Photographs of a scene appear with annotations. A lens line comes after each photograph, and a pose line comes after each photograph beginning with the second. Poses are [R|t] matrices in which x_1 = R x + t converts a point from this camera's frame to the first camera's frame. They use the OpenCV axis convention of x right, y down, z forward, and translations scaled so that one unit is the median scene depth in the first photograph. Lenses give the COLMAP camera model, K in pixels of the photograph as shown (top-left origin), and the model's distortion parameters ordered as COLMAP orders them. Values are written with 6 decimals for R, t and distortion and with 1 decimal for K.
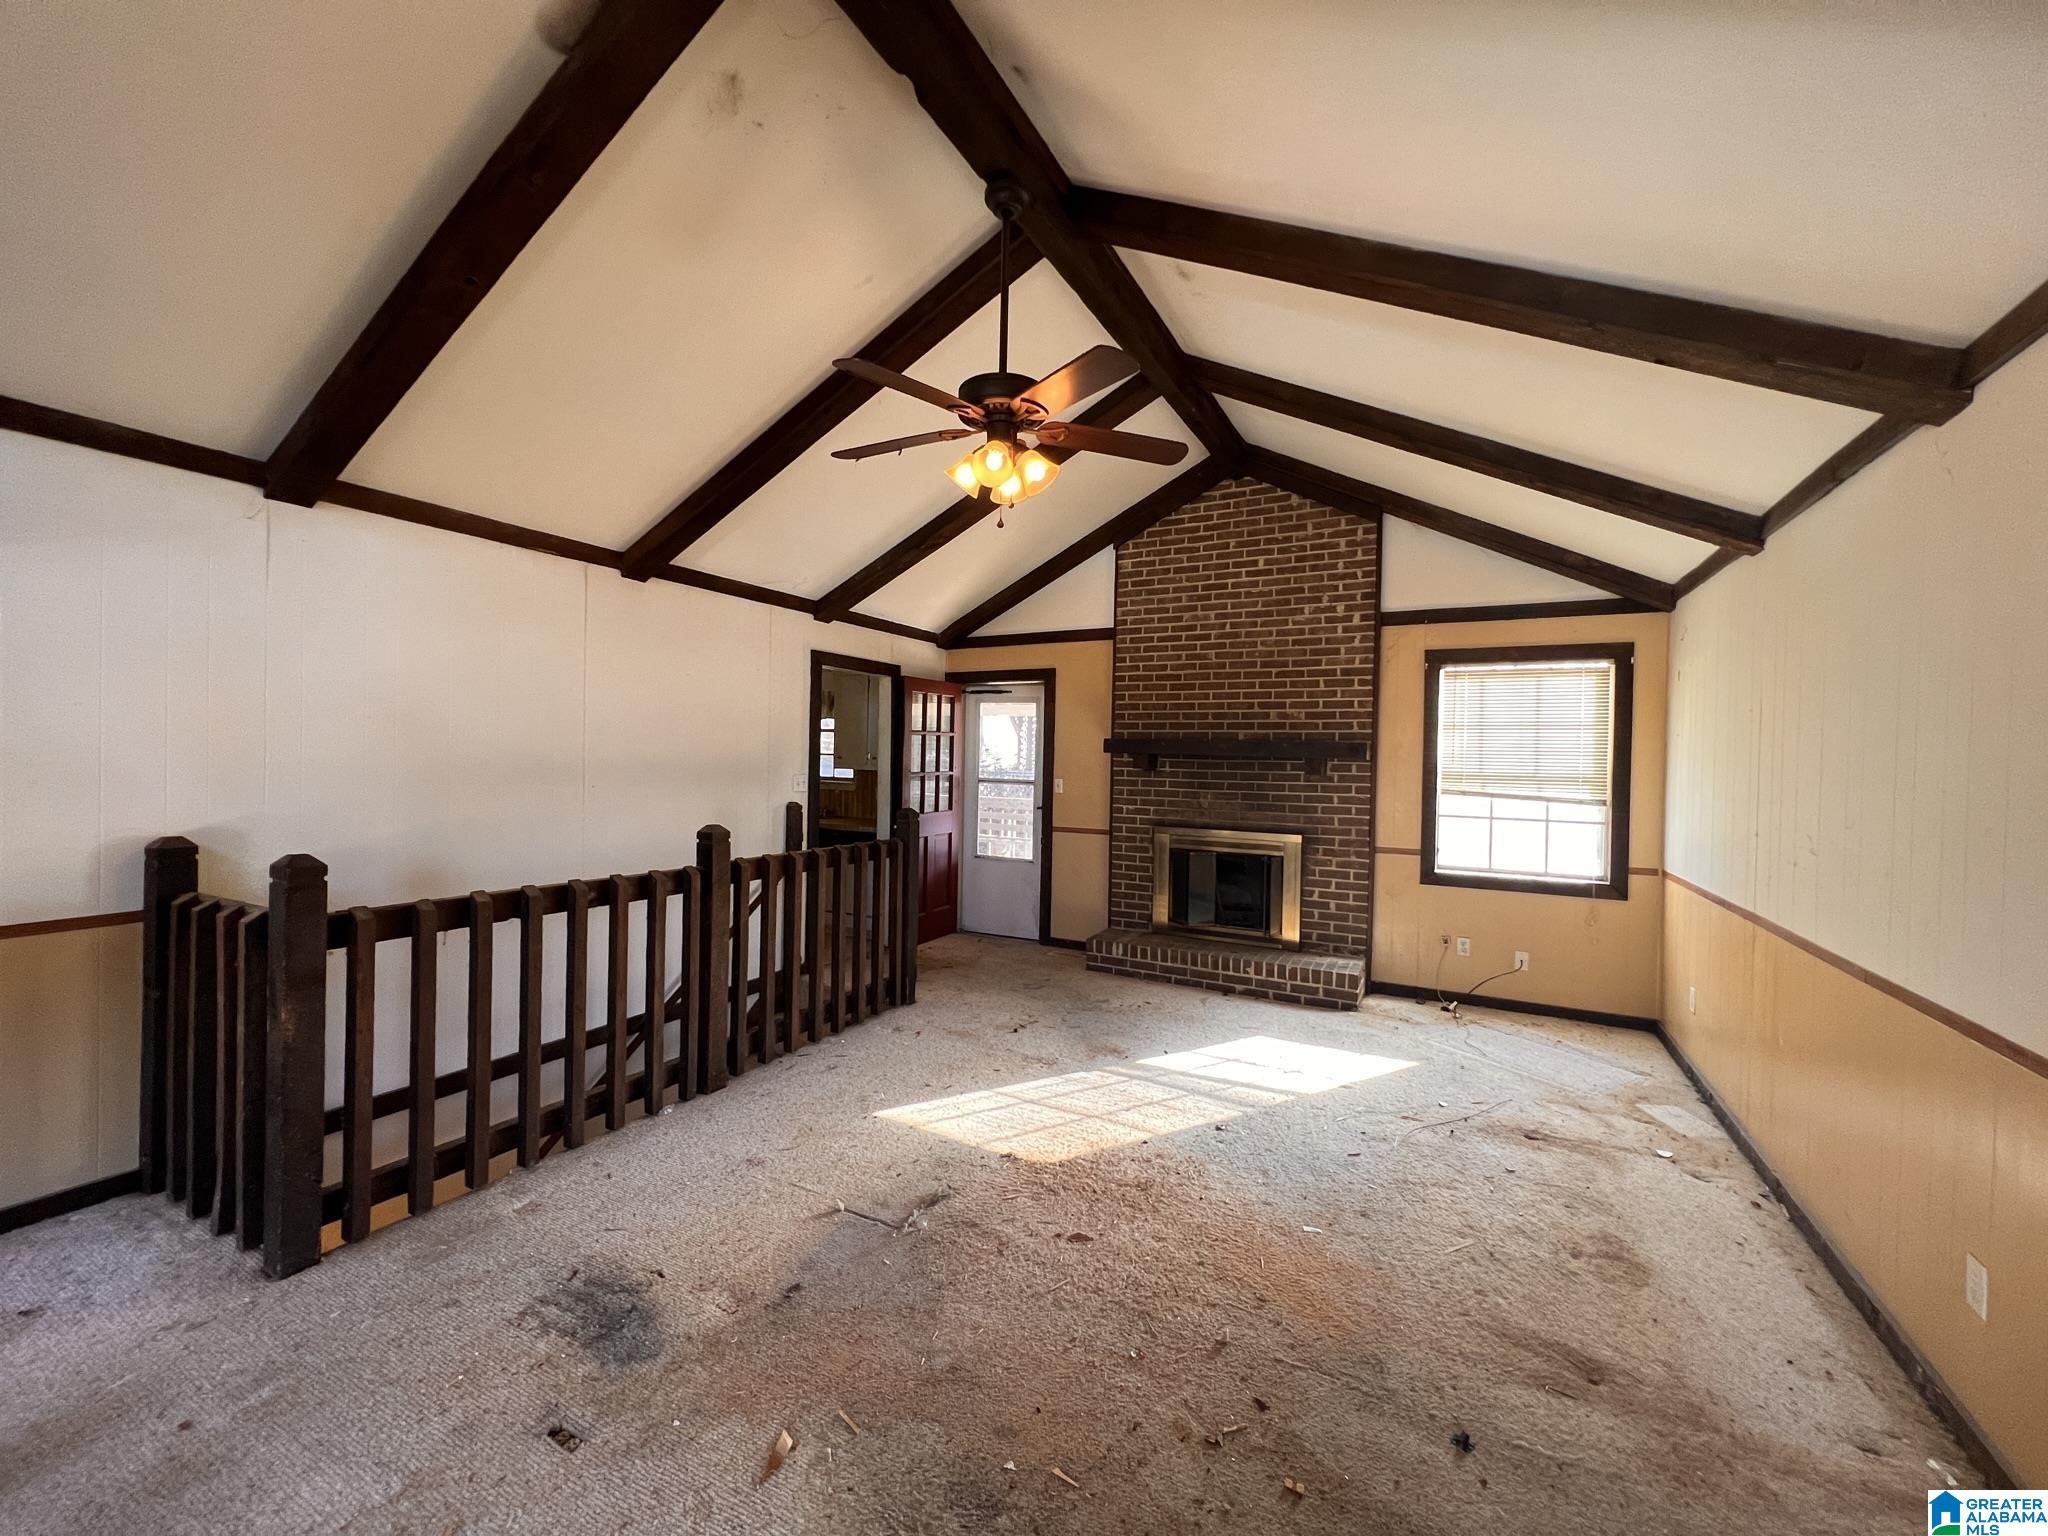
lens RADIAL K [[817.6, 0, 1024.0], [0, 817.6, 768.0], [0, 0, 1]] dist [-0.000424, -0.000029]
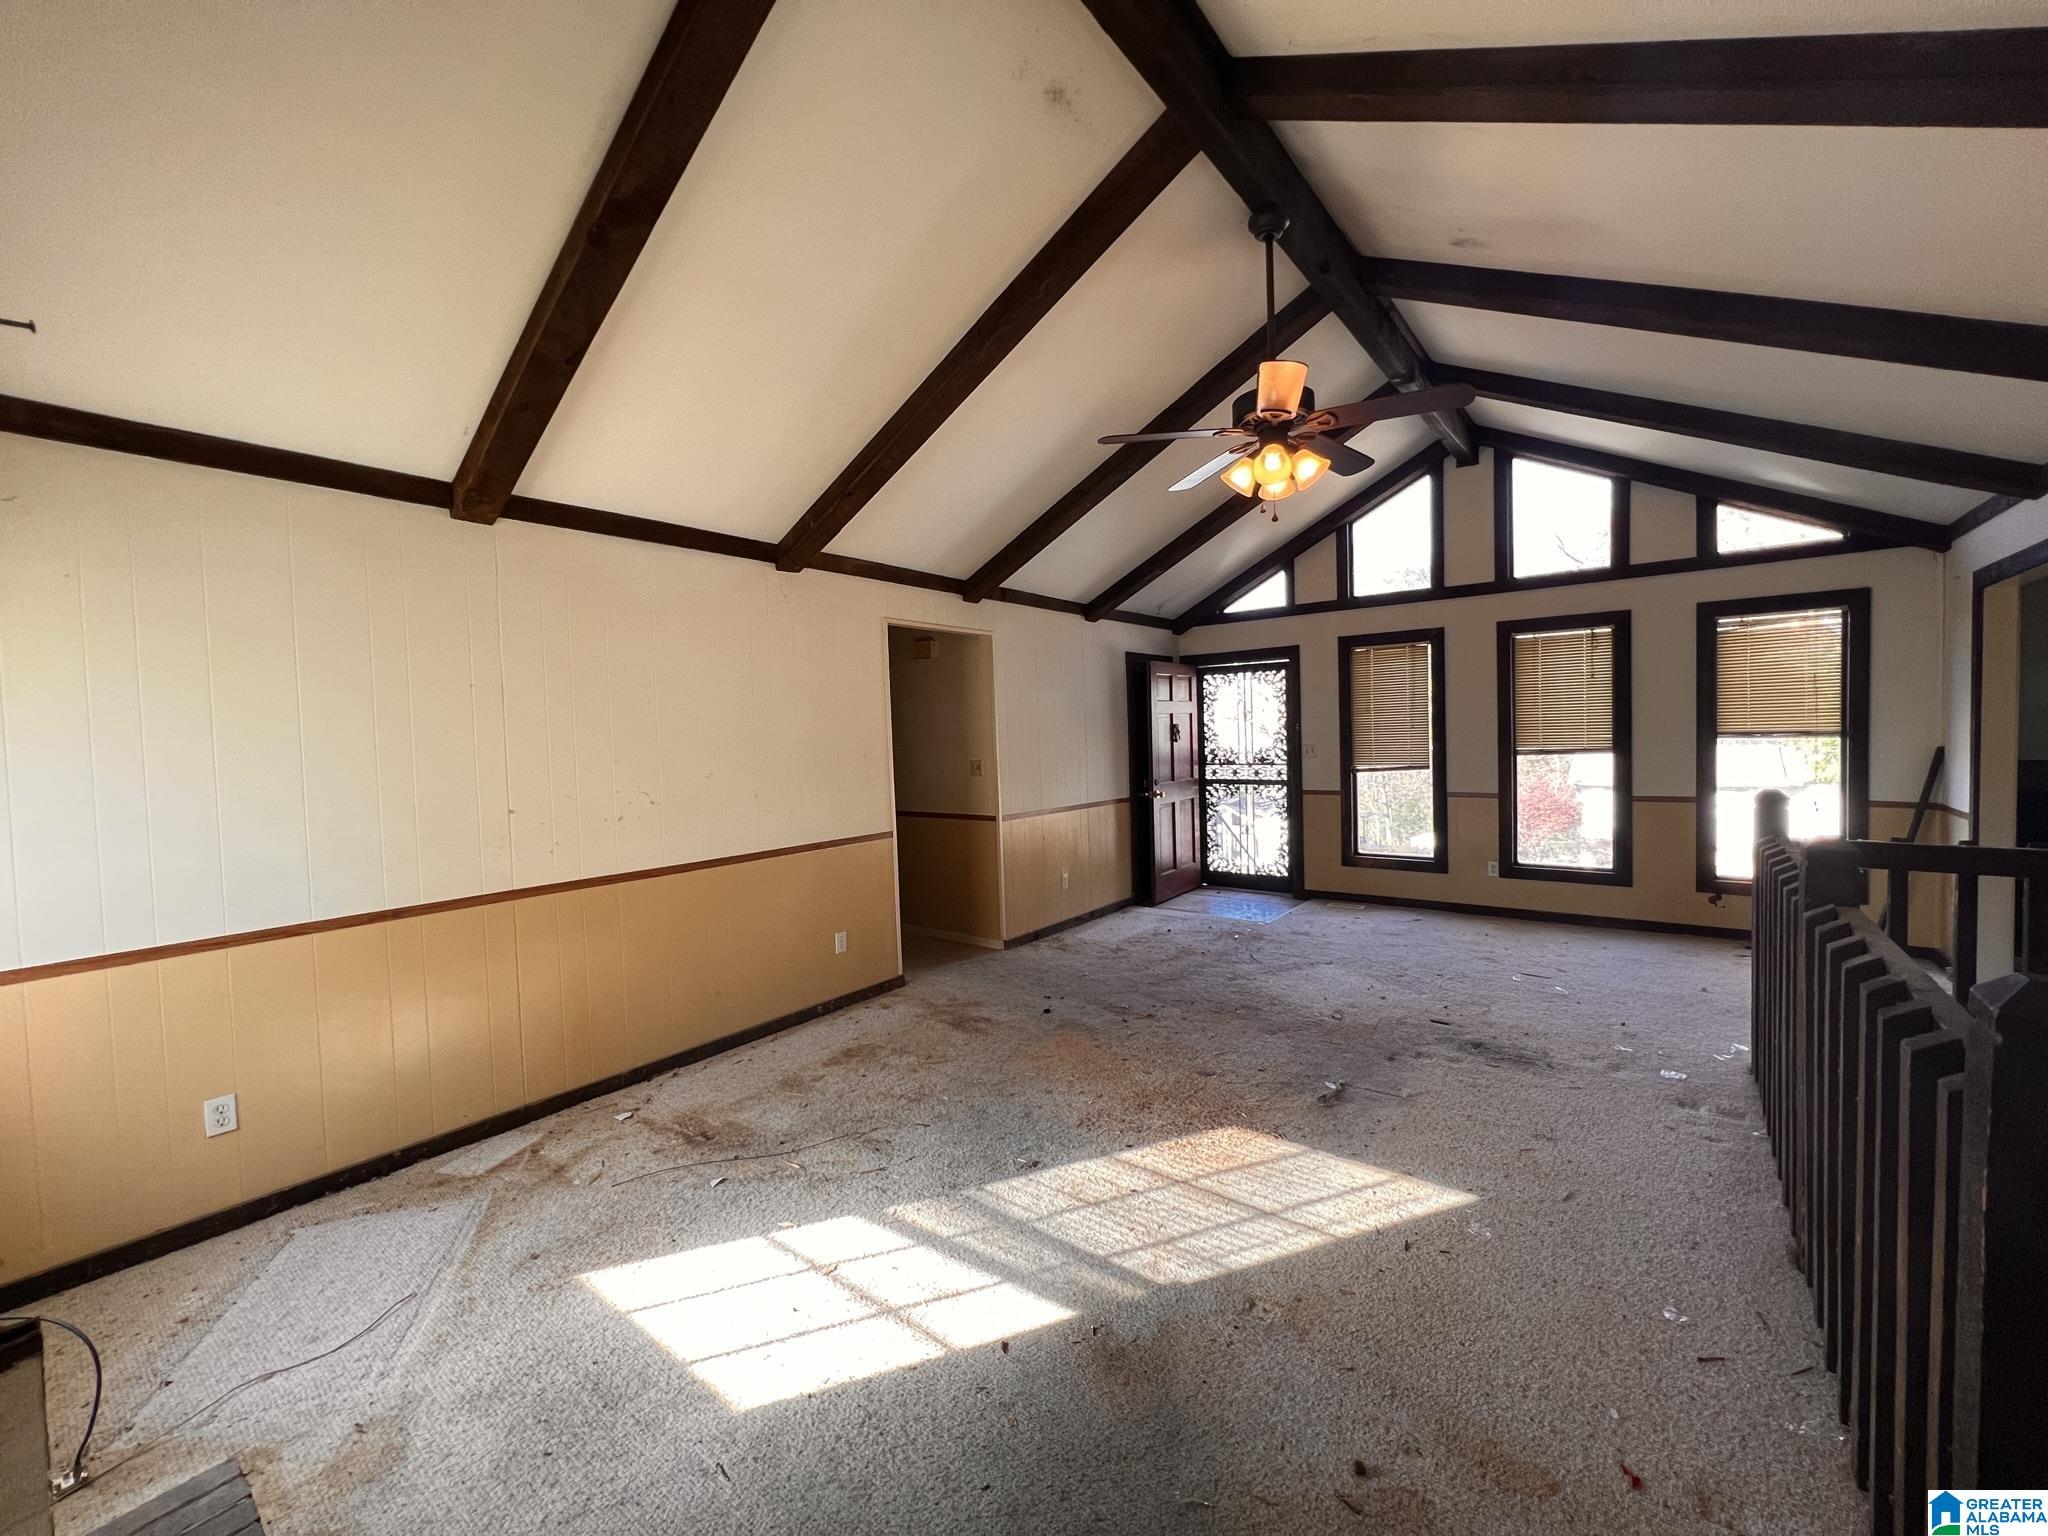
lens RADIAL K [[817.6, 0, 1024.0], [0, 817.6, 768.0], [0, 0, 1]] dist [-0.000424, -0.000029]
pose [[-0.984046, 0.002830, 0.177890, 0.057884], [0.014133, 0.997957, 0.062299, -0.015448], [-0.177351, 0.063819, -0.982076, 1.114886]]
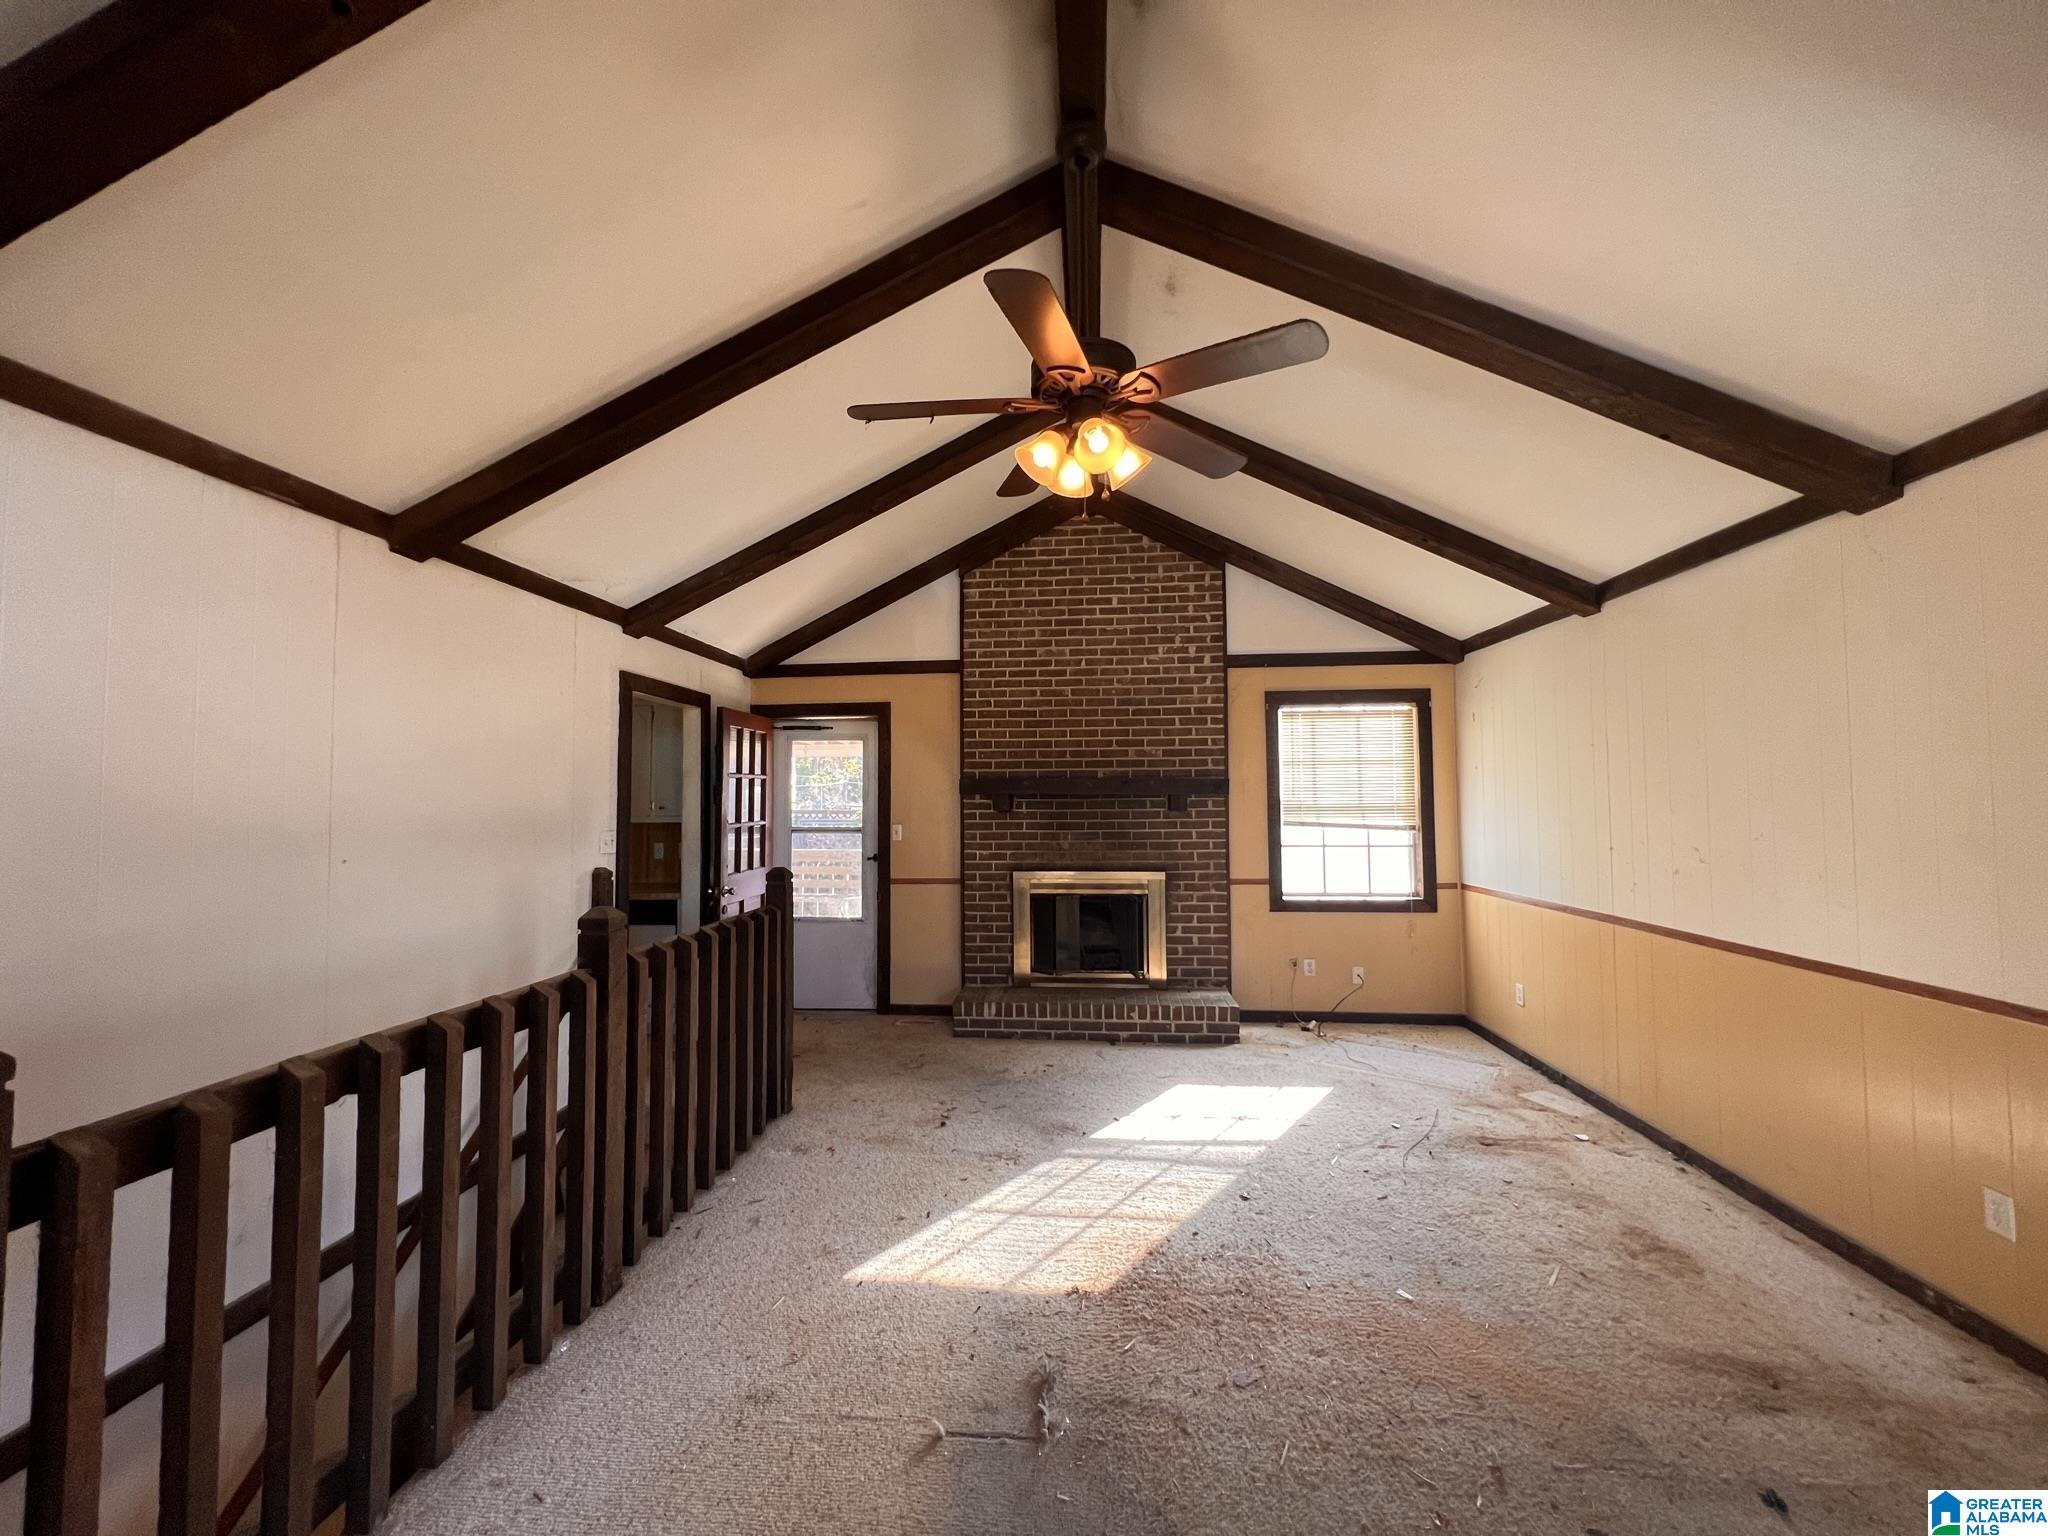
lens RADIAL K [[817.6, 0, 1024.0], [0, 817.6, 768.0], [0, 0, 1]] dist [-0.000424, -0.000029]
pose [[0.921692, -0.010154, 0.387790, -0.209500], [0.030302, 0.998487, -0.045877, -0.004466], [-0.386737, 0.054035, 0.920605, 0.136986]]
